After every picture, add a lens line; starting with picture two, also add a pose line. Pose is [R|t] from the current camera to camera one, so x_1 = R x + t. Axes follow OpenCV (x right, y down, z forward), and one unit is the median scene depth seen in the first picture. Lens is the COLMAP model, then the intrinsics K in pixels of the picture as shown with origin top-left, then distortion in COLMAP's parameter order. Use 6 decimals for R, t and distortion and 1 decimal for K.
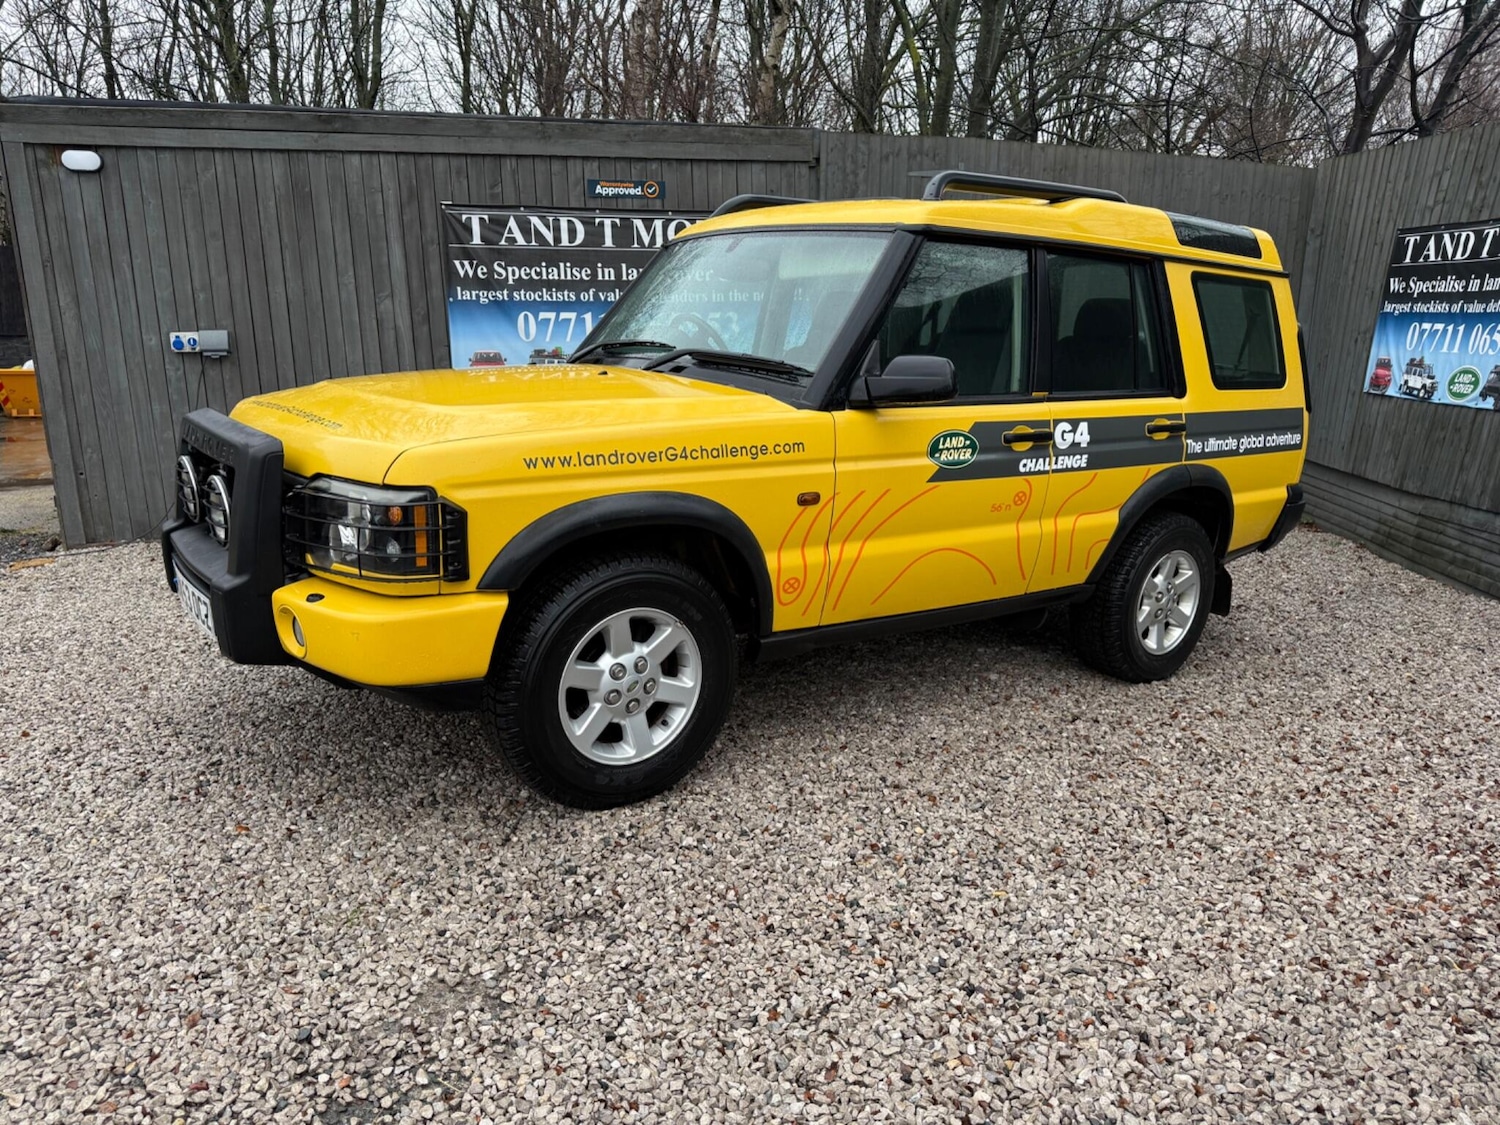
lens RADIAL K [[1077.6, 0, 750.0], [0, 1077.6, 562.5], [0, 0, 1]] dist [0.004127, -0.005946]
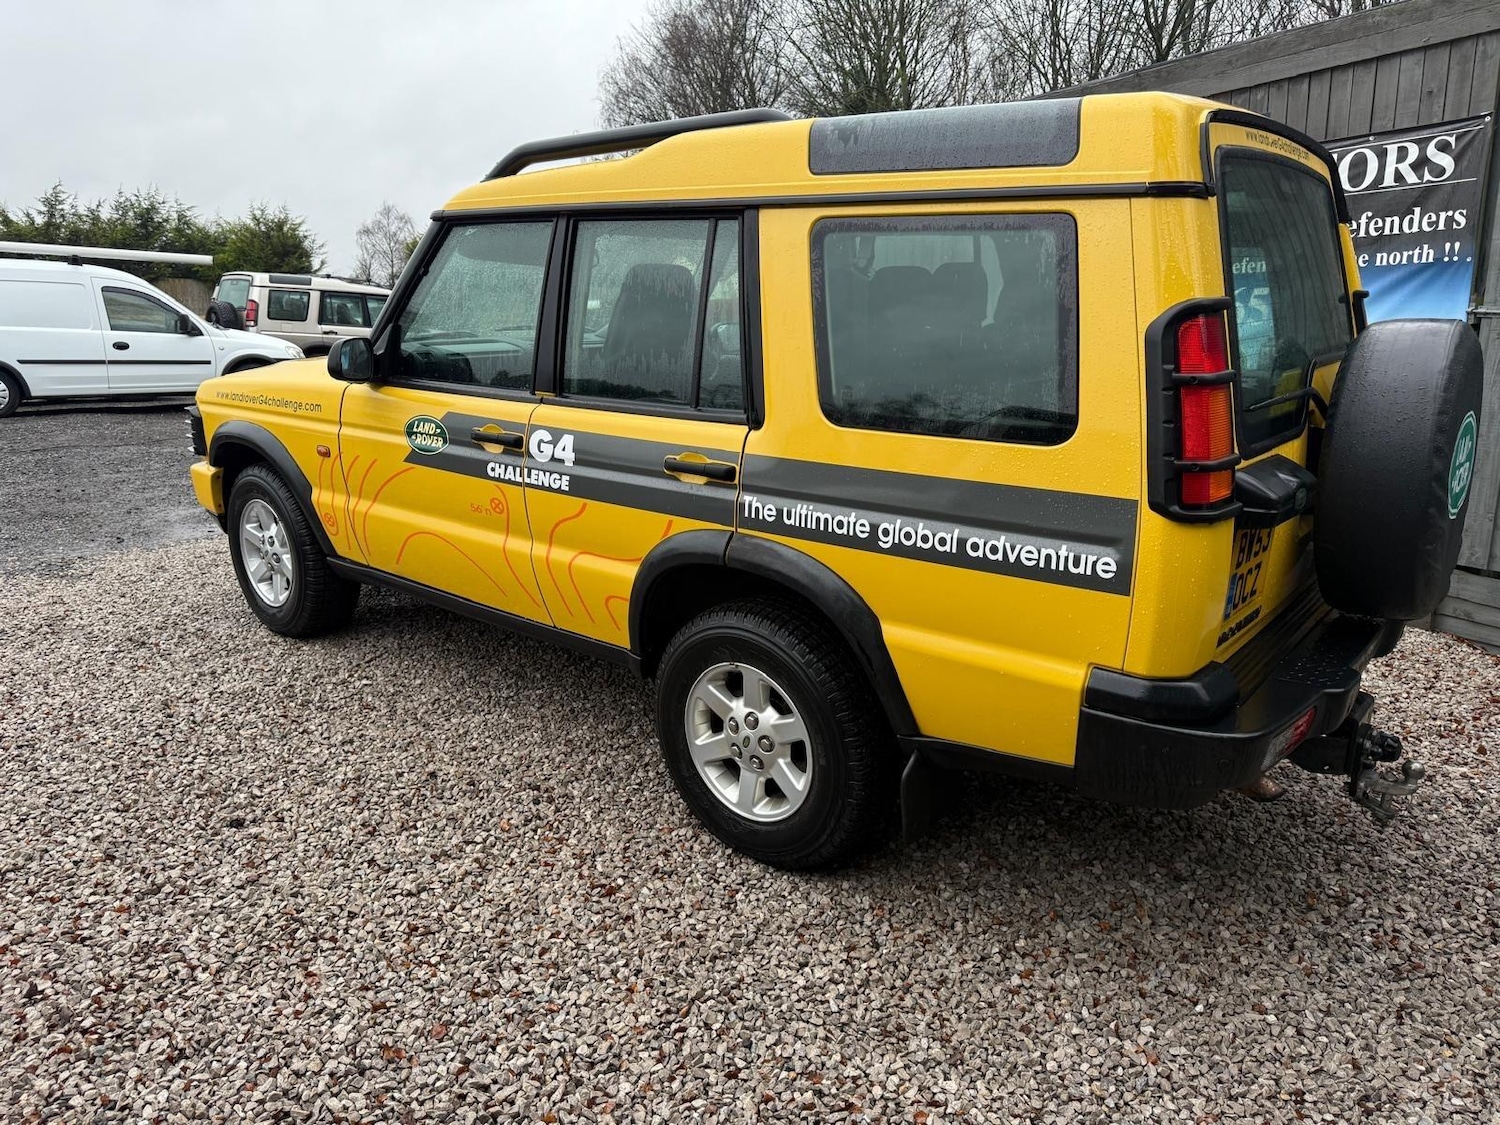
lens RADIAL K [[1078.5, 0, 733.2], [0, 1078.5, 563.5], [0, 0, 1]] dist [0.020307, -0.022152]
pose [[0.221780, 0.222316, -0.949415, 0.683187], [-0.202613, 0.962918, 0.178149, -0.125834], [0.953814, 0.152854, 0.258600, 0.567803]]
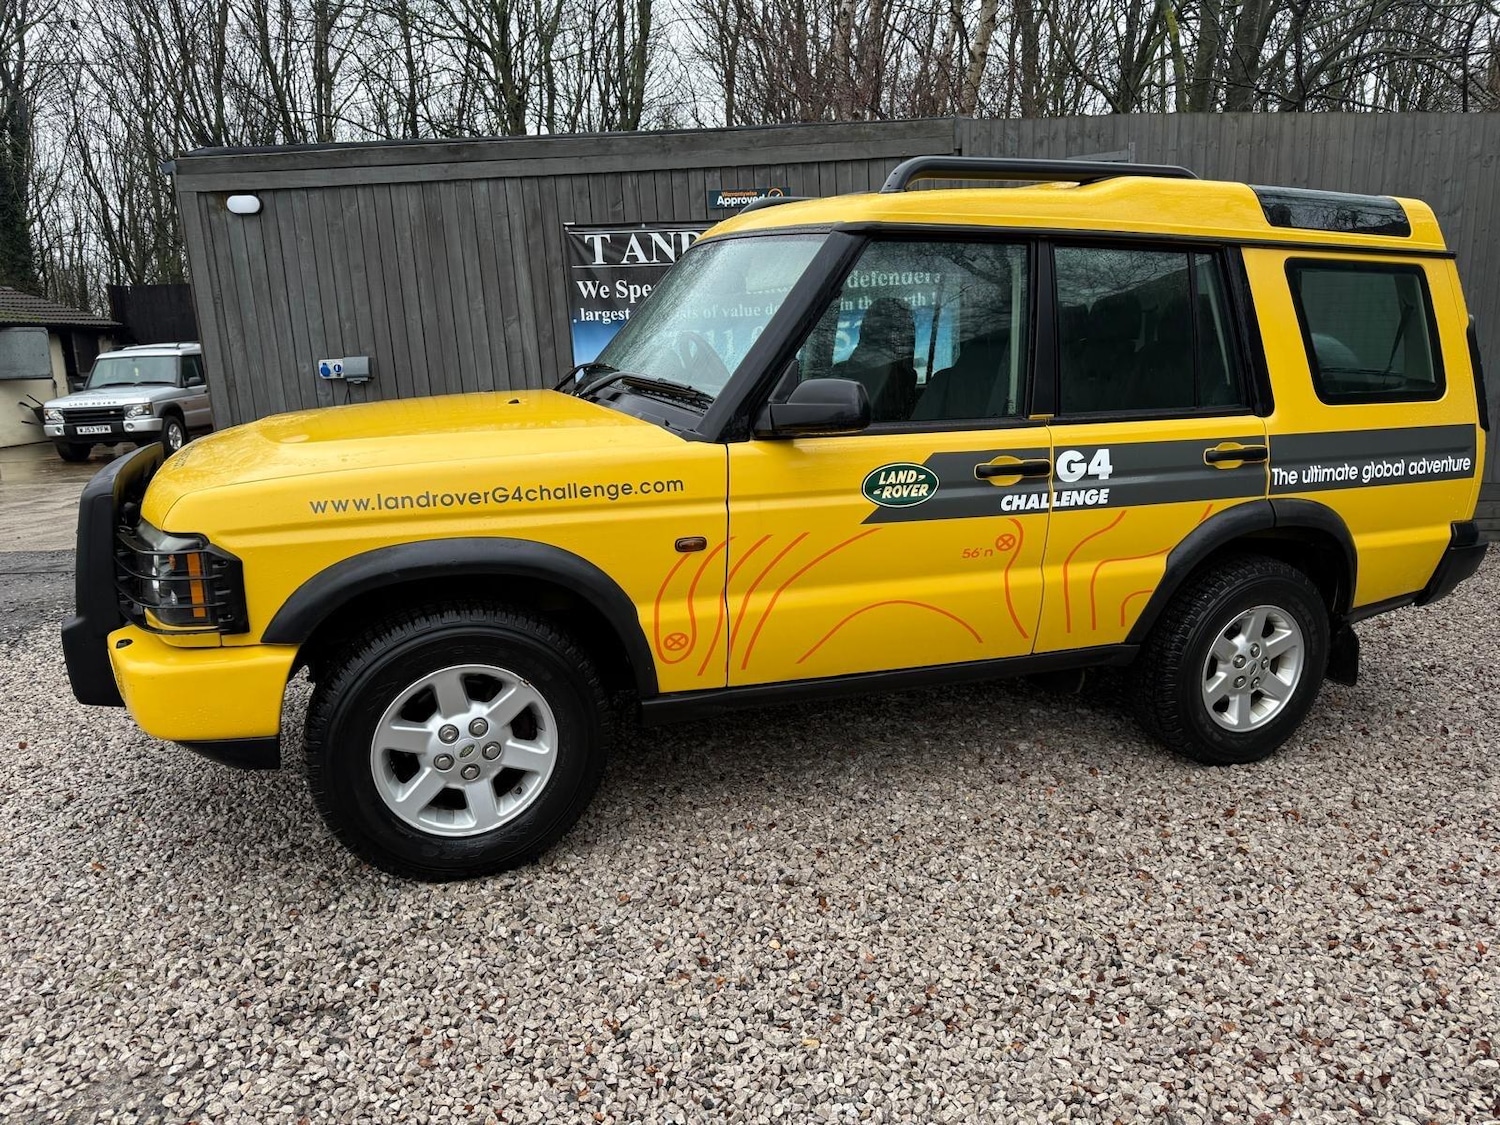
lens RADIAL K [[1076.4, 0, 753.2], [0, 1076.4, 566.5], [0, 0, 1]] dist [0.020314, -0.022591]
pose [[0.965535, 0.024280, -0.259139, 0.164246], [-0.025261, 0.999681, -0.000458, -0.020783], [0.259046, 0.006988, 0.965840, 0.084164]]
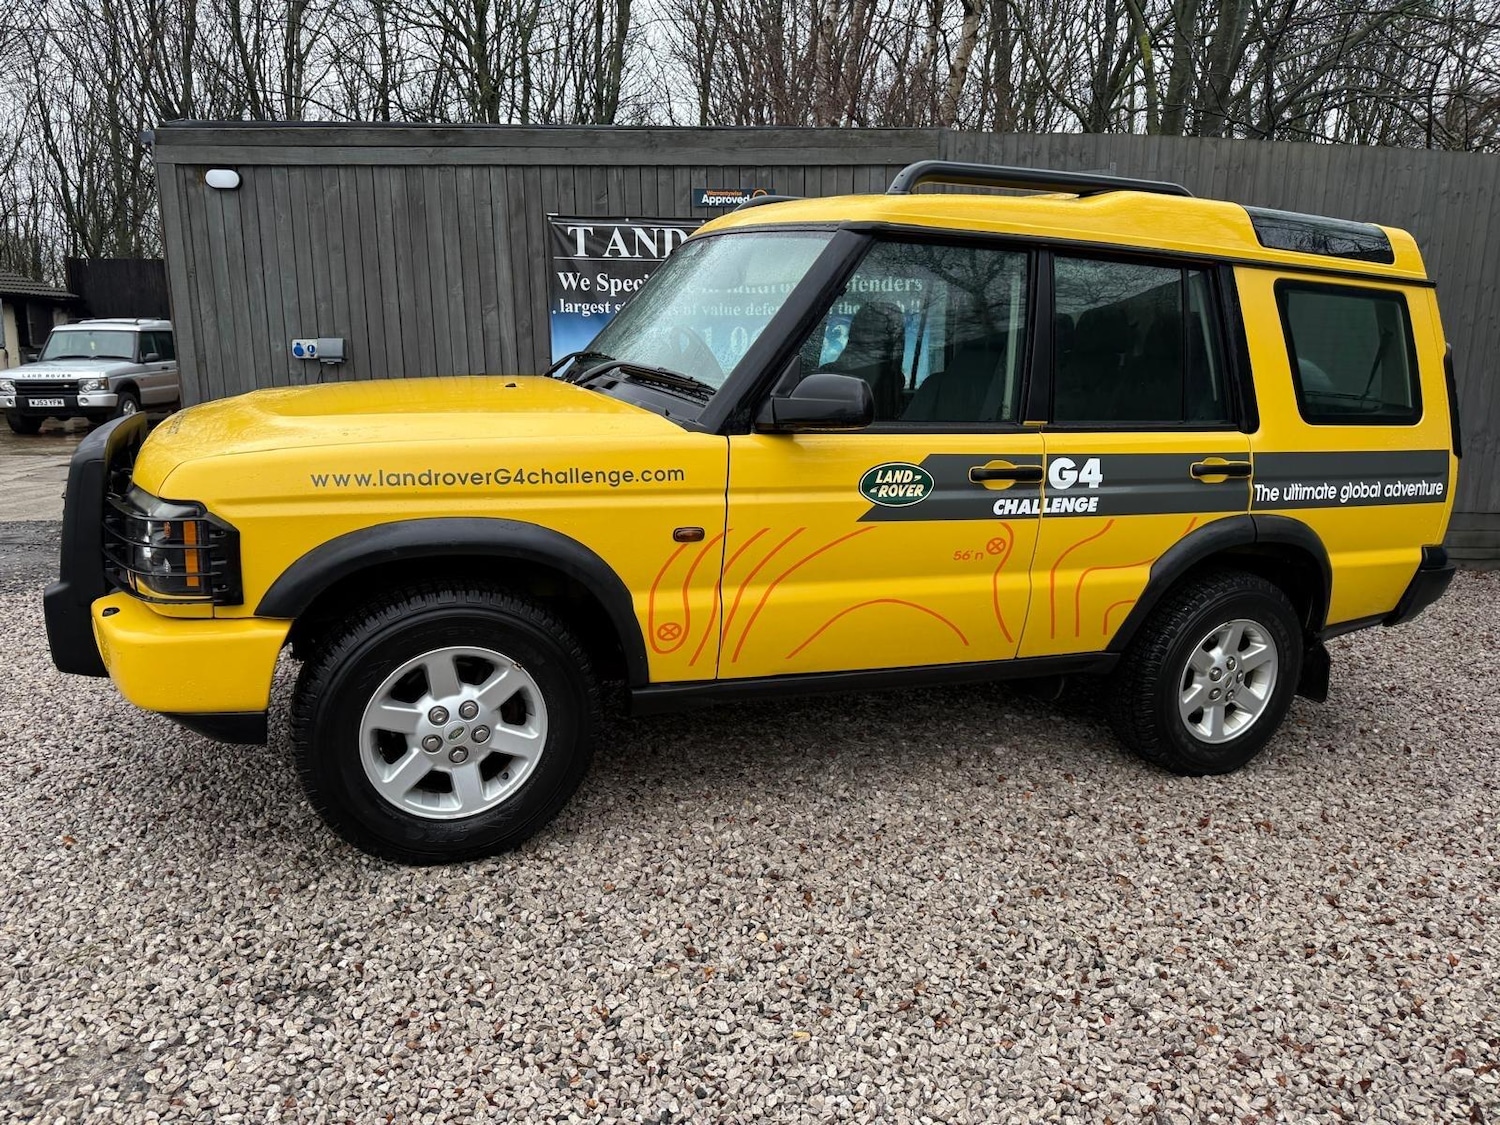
lens RADIAL K [[1076.3, 0, 740.7], [0, 1076.3, 562.3], [0, 0, 1]] dist [0.020448, -0.023633]
pose [[0.971678, 0.060163, -0.228522, 0.147233], [-0.063901, 0.997916, -0.008988, -0.015546], [0.227505, 0.023336, 0.973497, 0.079936]]
